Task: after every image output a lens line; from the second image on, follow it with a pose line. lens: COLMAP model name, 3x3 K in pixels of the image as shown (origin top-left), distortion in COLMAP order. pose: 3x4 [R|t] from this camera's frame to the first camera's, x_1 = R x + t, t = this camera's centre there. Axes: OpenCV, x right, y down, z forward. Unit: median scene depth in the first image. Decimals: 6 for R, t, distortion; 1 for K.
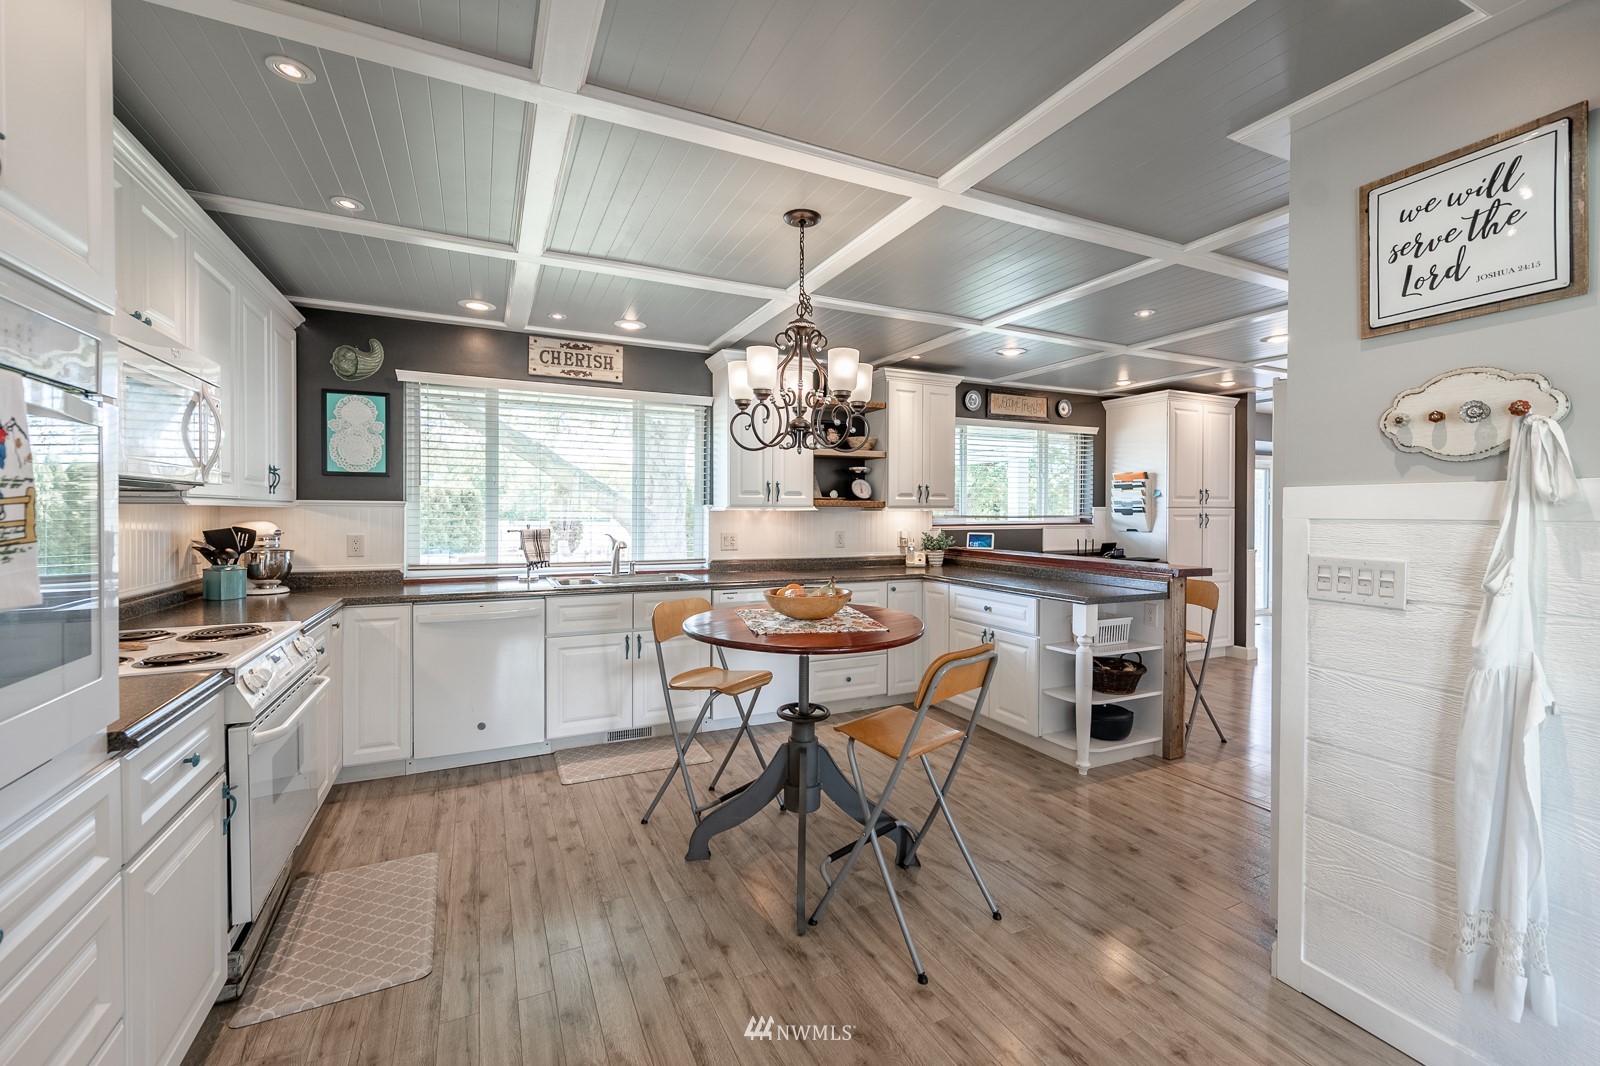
lens RADIAL K [[669.2, 0, 802.0], [0, 669.2, 524.2], [0, 0, 1]] dist [-0.000186, -0.000216]
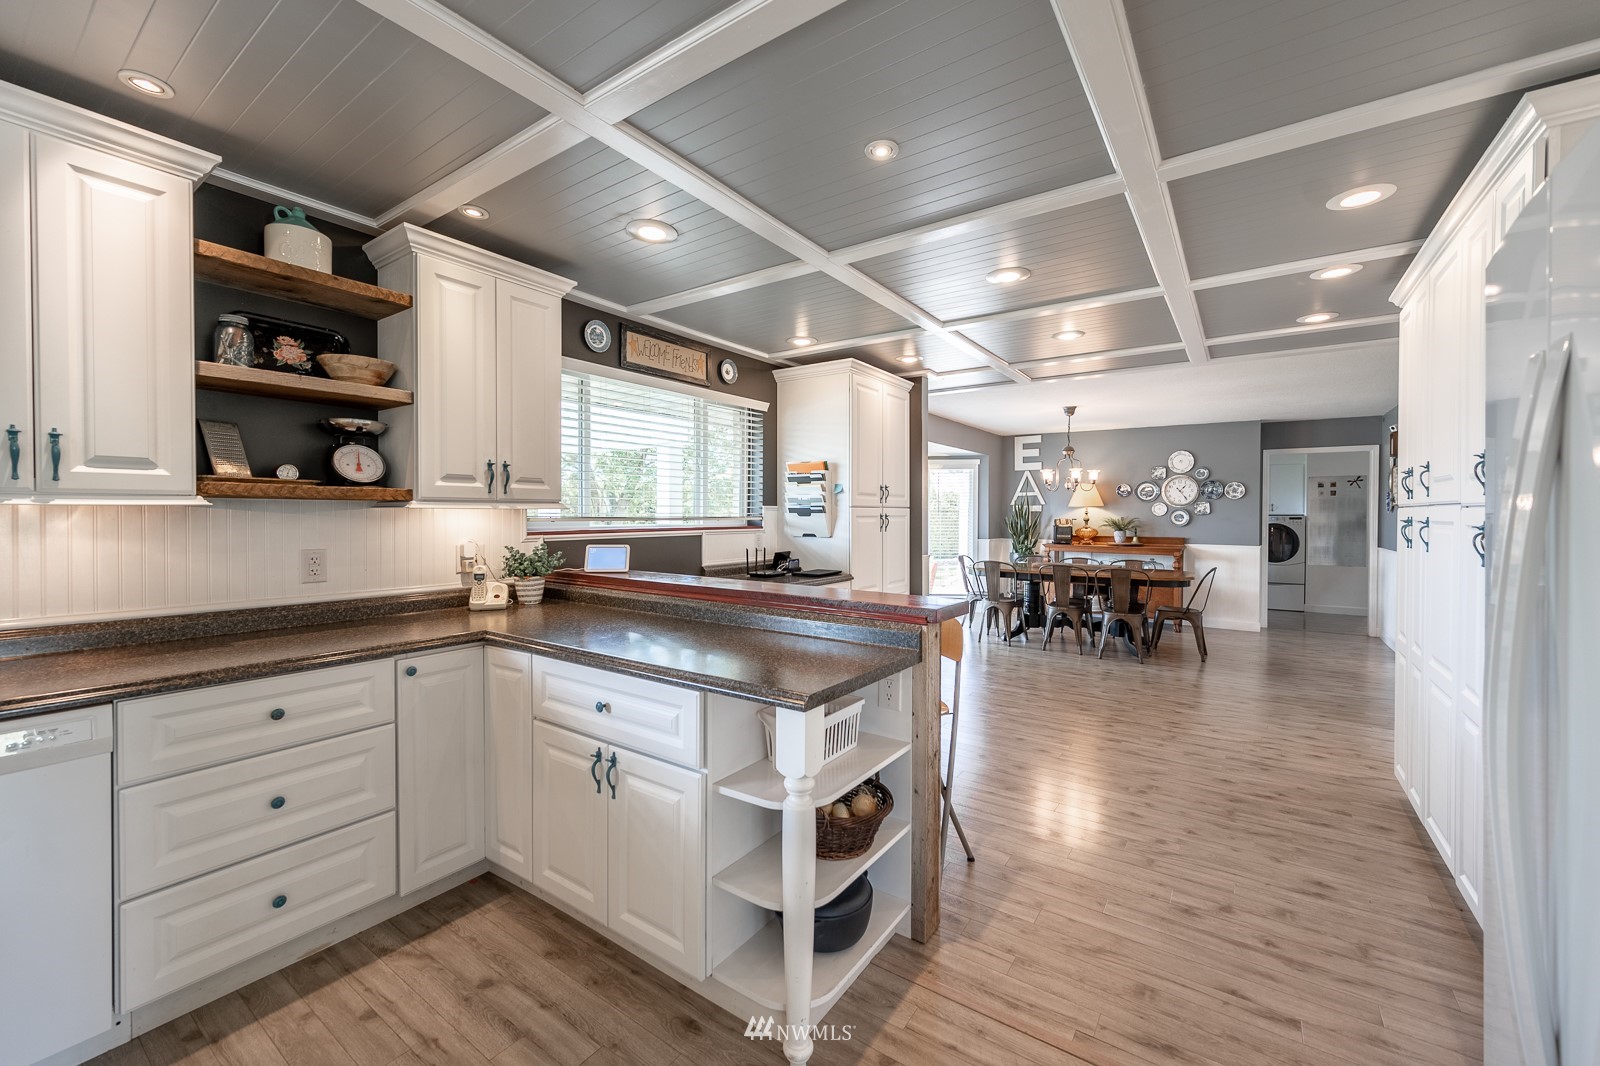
lens RADIAL K [[636.2, 0, 800.6], [0, 636.2, 520.4], [0, 0, 1]] dist [-0.001981, -0.000189]
pose [[0.873131, -0.004172, 0.487467, 0.153652], [0.008367, 0.999944, -0.006429, -0.004978], [-0.487413, 0.009692, 0.873118, 0.452987]]
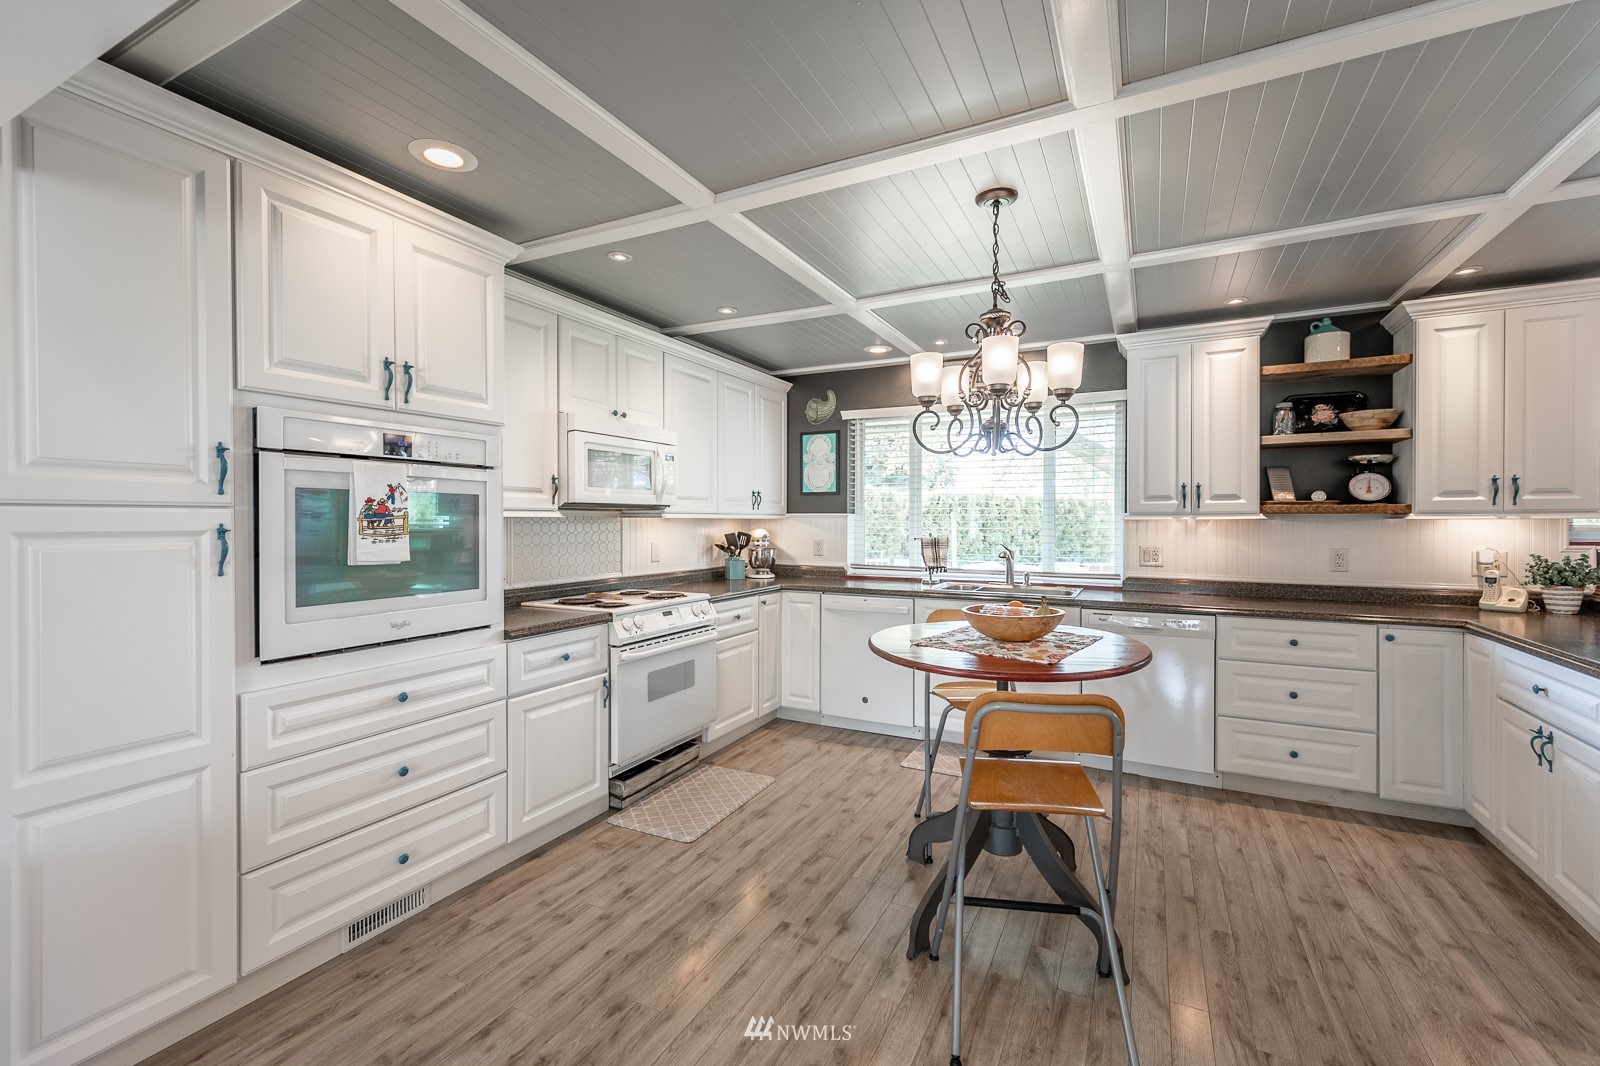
lens RADIAL K [[678.2, 0, 800.5], [0, 678.2, 528.3], [0, 0, 1]] dist [0.007537, -0.000074]
pose [[0.599397, 0.005656, -0.800432, 0.315331], [-0.013052, 0.999911, -0.002709, -0.001212], [0.800346, 0.012071, 0.599417, 0.128068]]
